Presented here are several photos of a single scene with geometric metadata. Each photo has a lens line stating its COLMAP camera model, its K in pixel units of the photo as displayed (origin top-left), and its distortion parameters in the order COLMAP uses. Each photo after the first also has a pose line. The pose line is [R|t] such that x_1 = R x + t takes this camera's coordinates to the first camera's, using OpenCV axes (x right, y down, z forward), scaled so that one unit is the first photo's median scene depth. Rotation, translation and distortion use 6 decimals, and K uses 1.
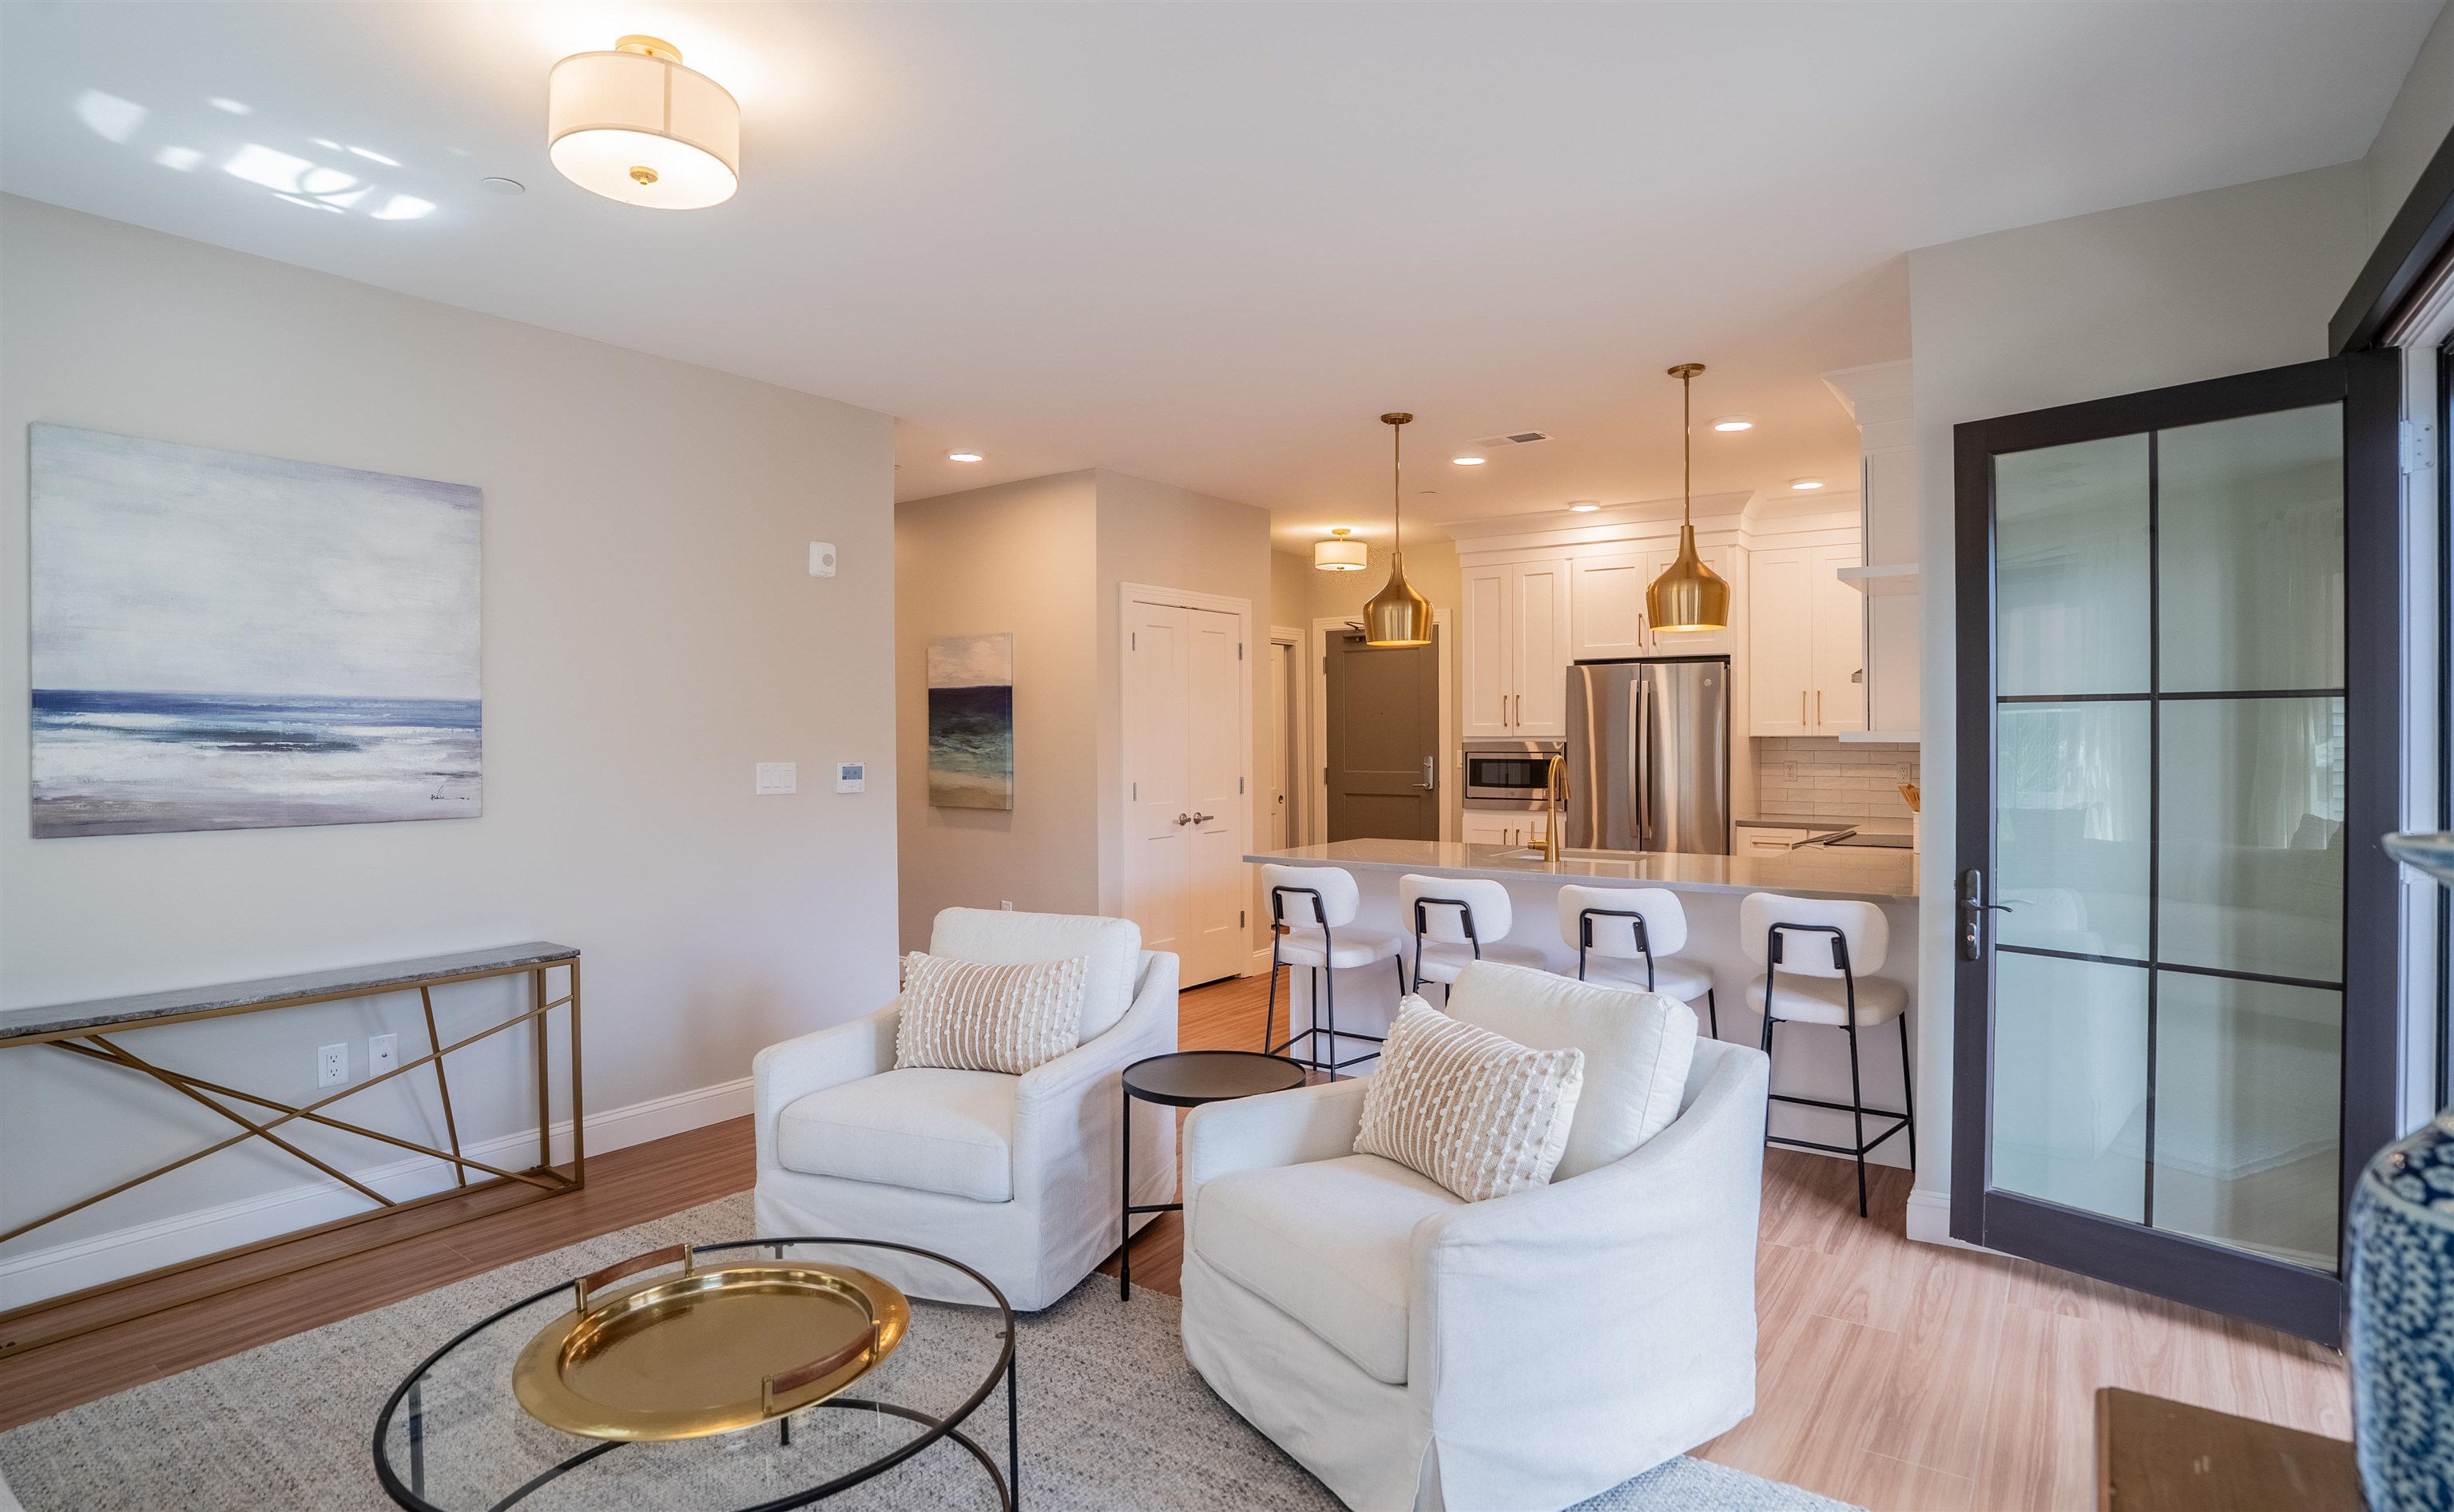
lens RADIAL K [[1282.1, 0, 1224.7], [0, 1282.1, 744.3], [0, 0, 1]] dist [0.004592, 0.001361]
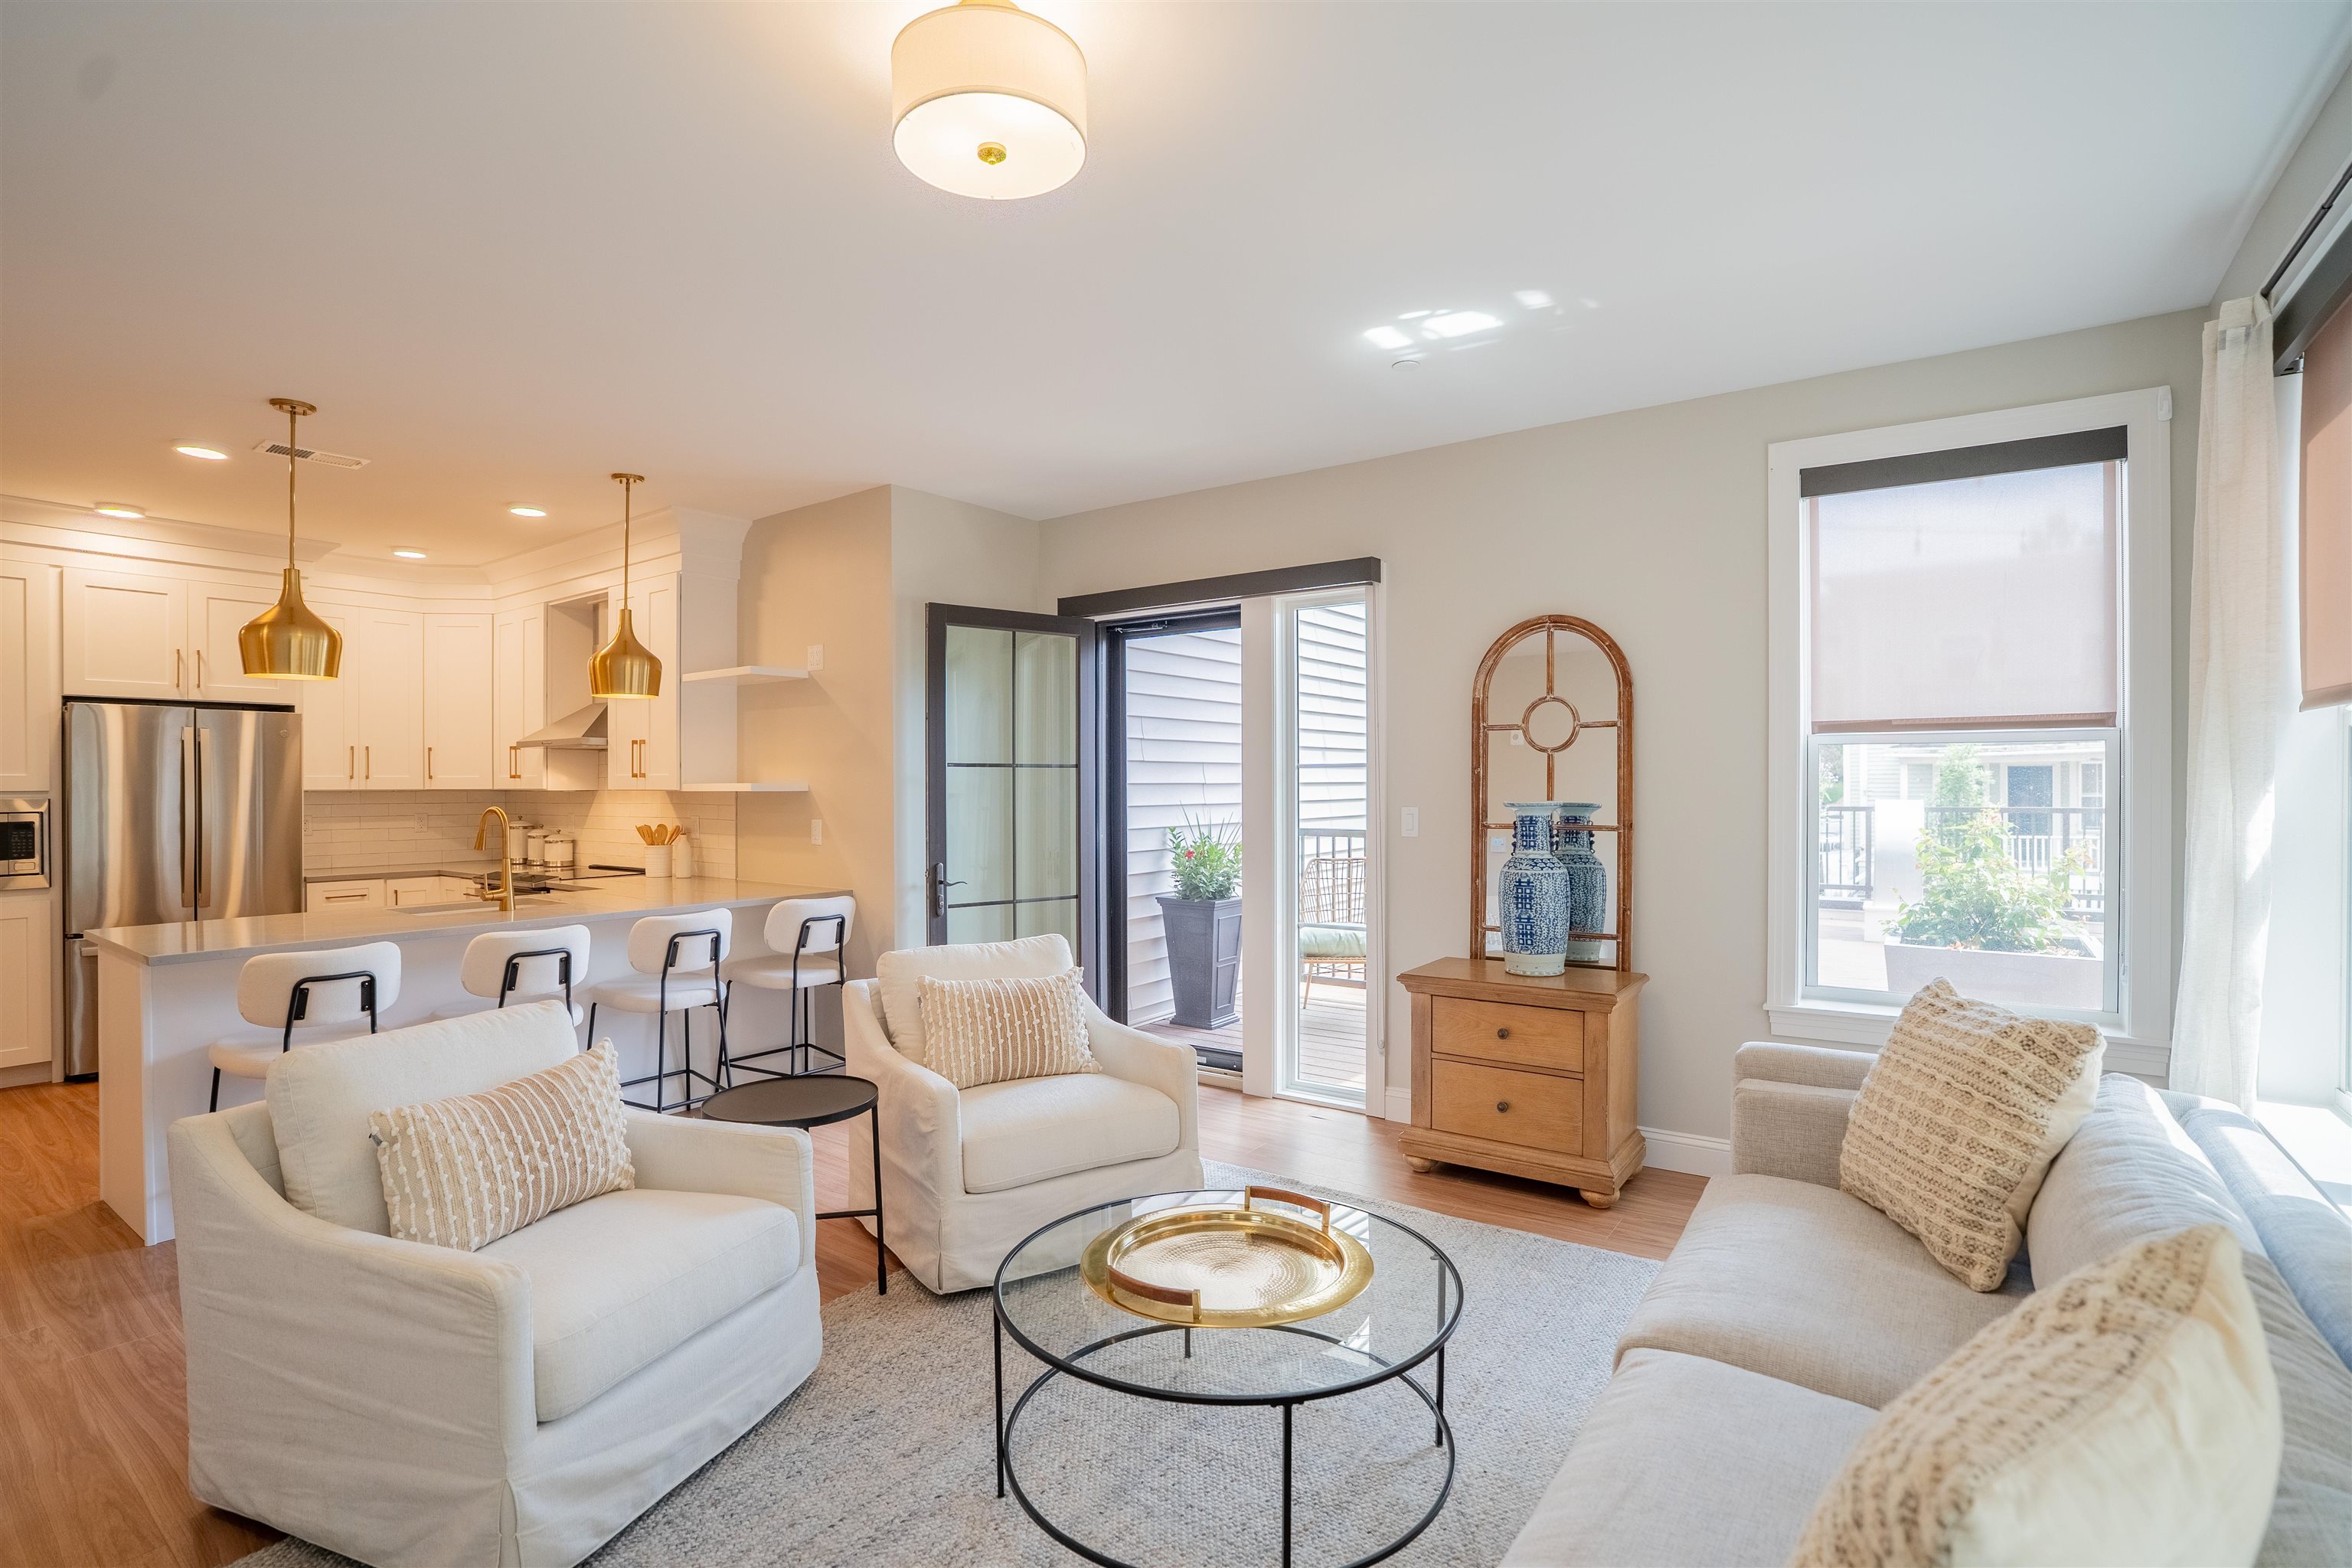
lens RADIAL K [[1138.7, 0, 1194.8], [0, 1138.7, 790.3], [0, 0, 1]] dist [-0.029180, 0.006631]
pose [[-0.000153, -0.003020, 0.999995, -0.596208], [0.012350, 0.999919, 0.003022, -0.000291], [-0.999924, 0.012350, -0.000116, 0.418846]]
